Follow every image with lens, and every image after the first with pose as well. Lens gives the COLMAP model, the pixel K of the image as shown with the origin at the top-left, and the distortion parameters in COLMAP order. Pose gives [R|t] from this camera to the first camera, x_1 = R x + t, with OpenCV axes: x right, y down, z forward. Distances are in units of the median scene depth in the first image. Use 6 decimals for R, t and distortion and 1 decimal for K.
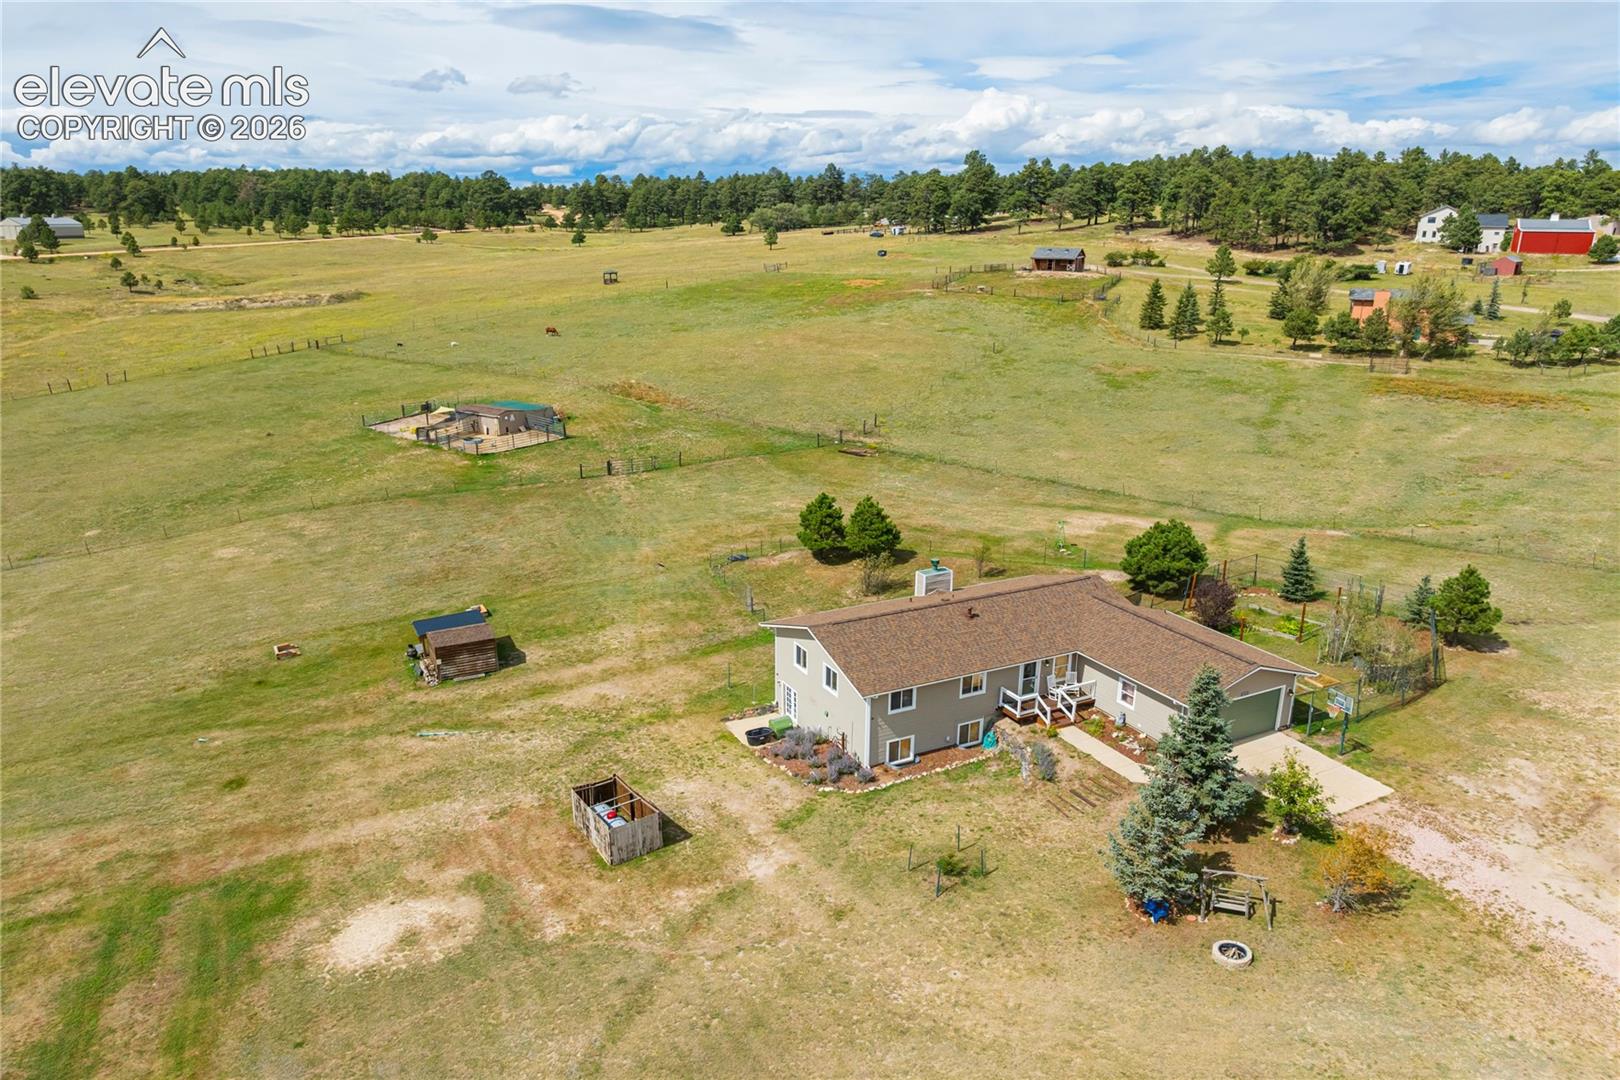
lens RADIAL K [[1070.8, 0, 664.4], [0, 1070.8, 532.4], [0, 0, 1]] dist [-0.035794, 0.008607]
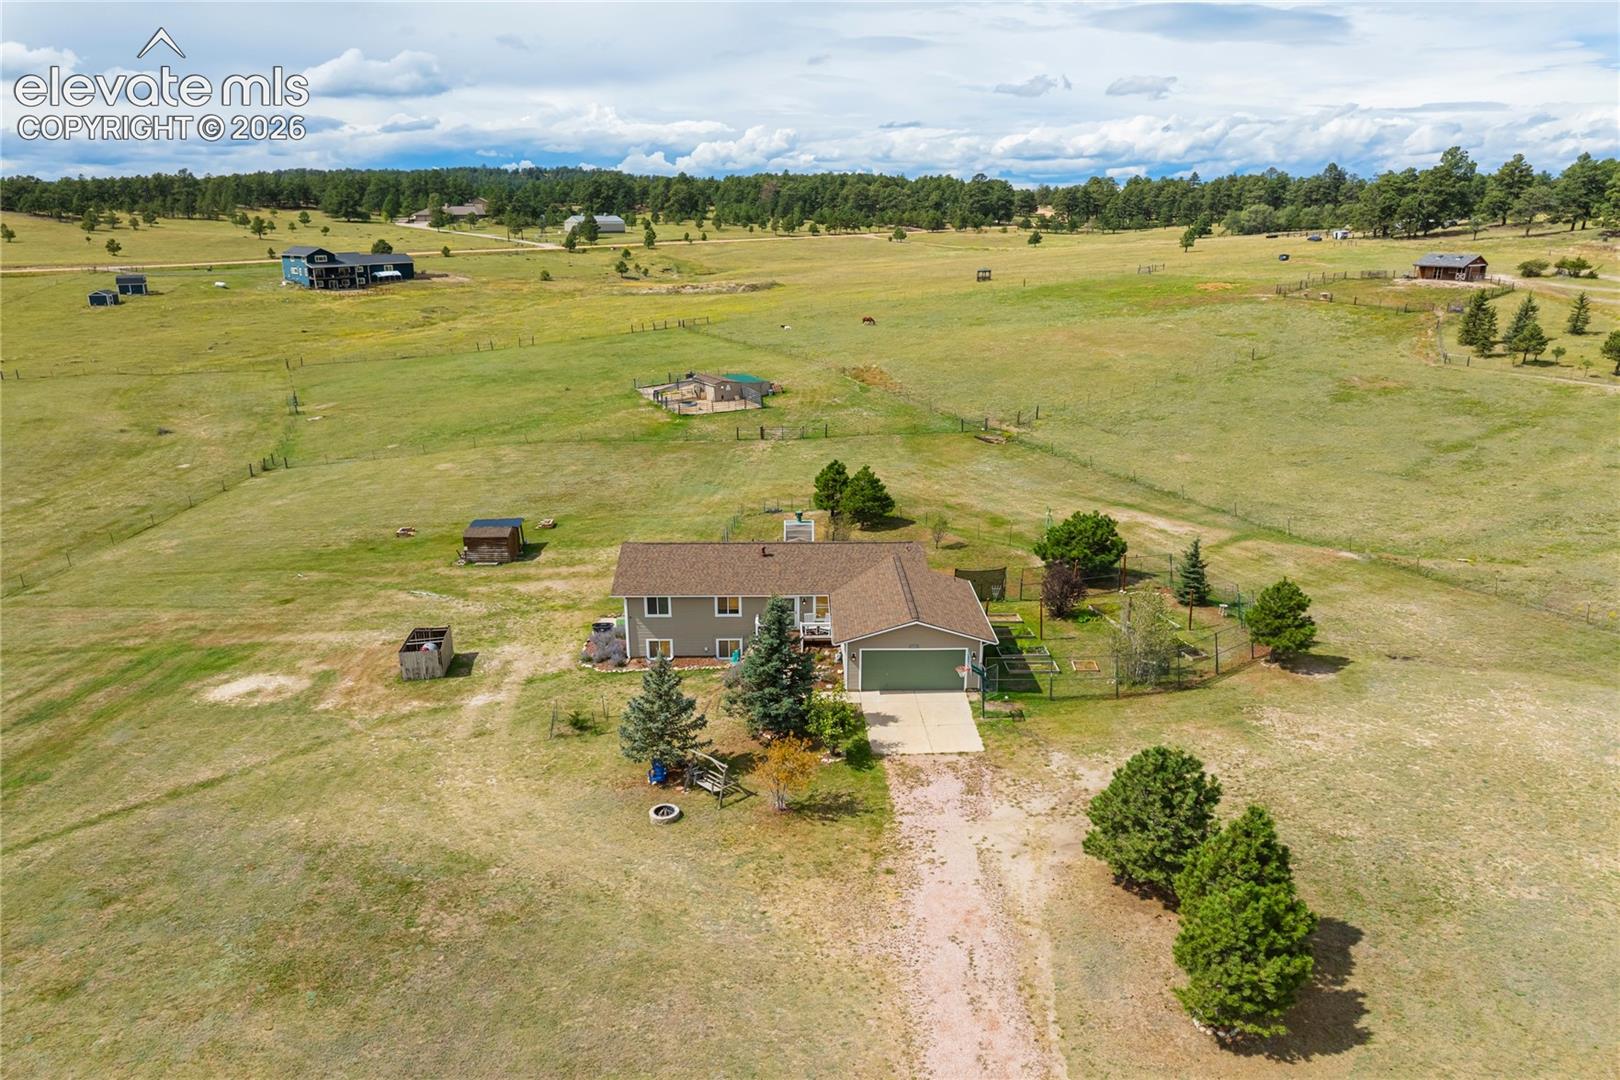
lens RADIAL K [[1015.3, 0, 780.2], [0, 1015.3, 539.6], [0, 0, 1]] dist [-0.030894, 0.005649]
pose [[0.915899, 0.121686, -0.382521, 0.200749], [-0.113810, 0.992561, 0.043246, 0.002598], [0.384937, 0.003926, 0.922934, -0.008825]]
